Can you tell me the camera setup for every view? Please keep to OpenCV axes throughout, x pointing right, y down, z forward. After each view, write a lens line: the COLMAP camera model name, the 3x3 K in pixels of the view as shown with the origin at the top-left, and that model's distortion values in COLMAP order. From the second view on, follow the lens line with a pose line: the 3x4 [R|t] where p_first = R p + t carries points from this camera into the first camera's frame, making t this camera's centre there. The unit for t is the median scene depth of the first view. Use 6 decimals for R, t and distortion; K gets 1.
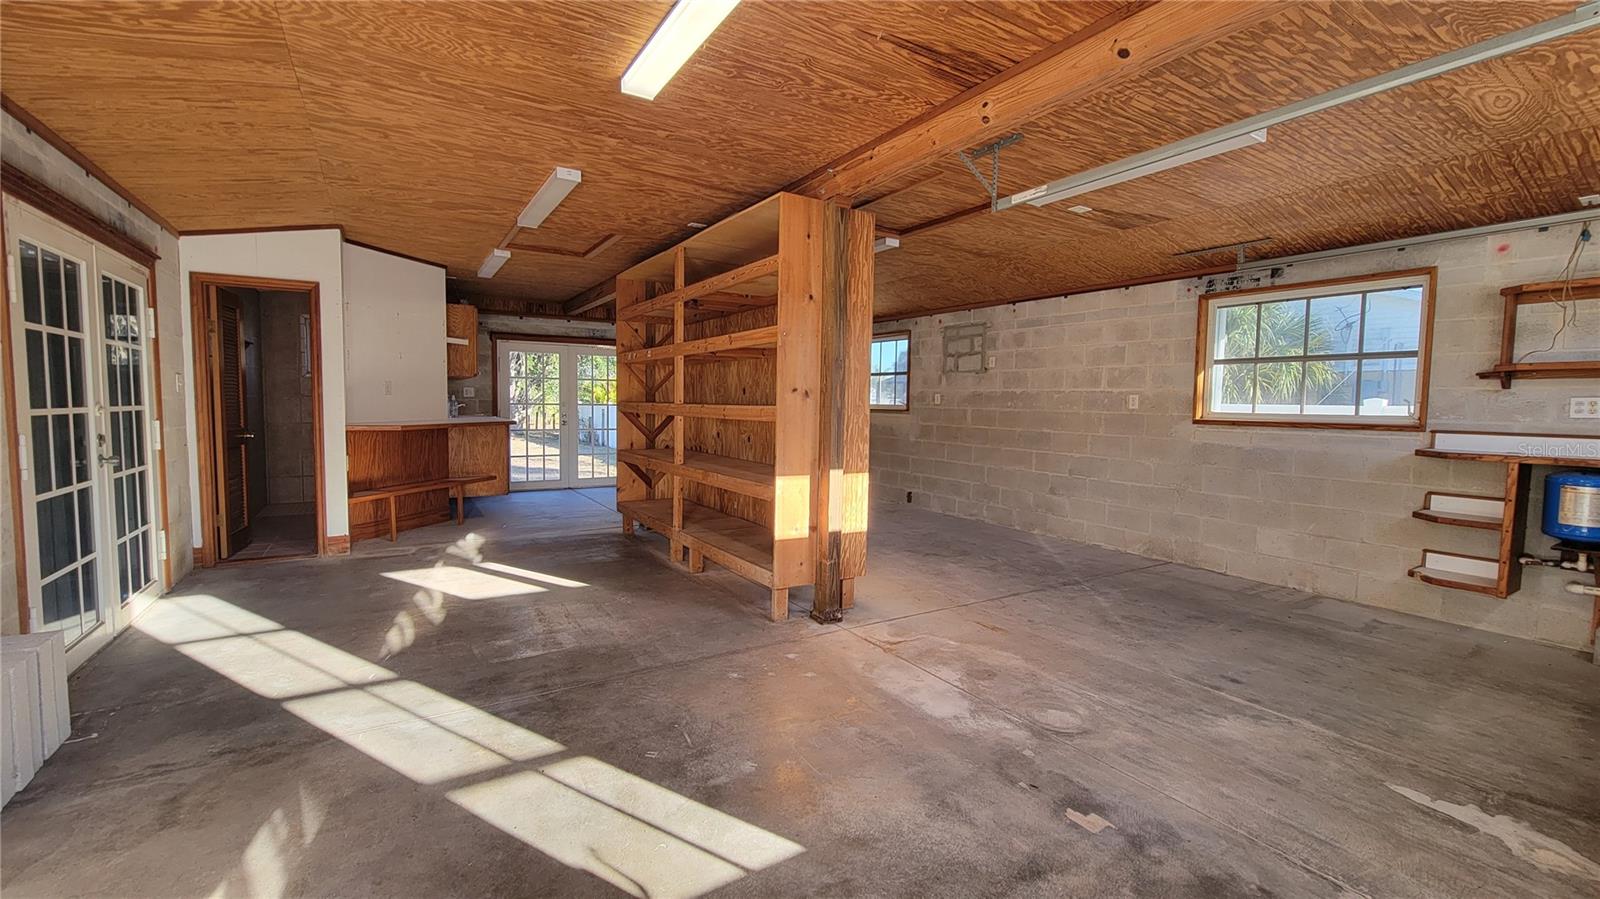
lens RADIAL K [[653.4, 0, 796.7], [0, 653.4, 444.5], [0, 0, 1]] dist [-0.000924, 0.000370]
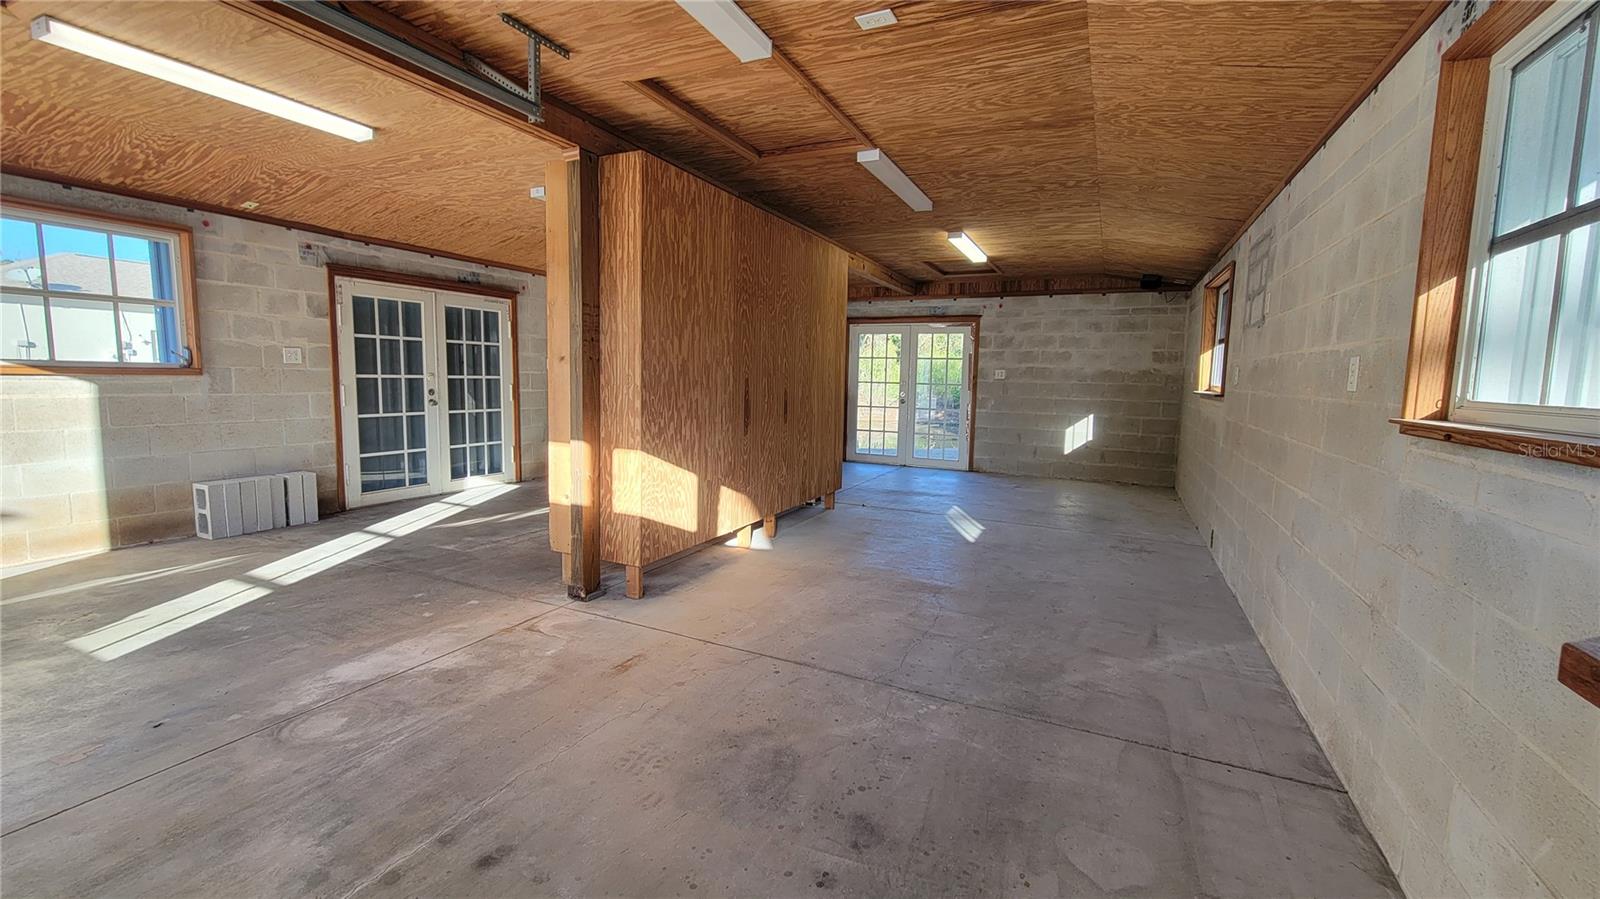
lens RADIAL K [[653.4, 0, 798.0], [0, 653.4, 445.6], [0, 0, 1]] dist [-0.000924, 0.000370]
pose [[0.535621, 0.087150, -0.839949, 1.125494], [-0.068283, 0.995873, 0.059786, -0.037334], [0.841693, 0.025331, 0.539362, 0.824634]]
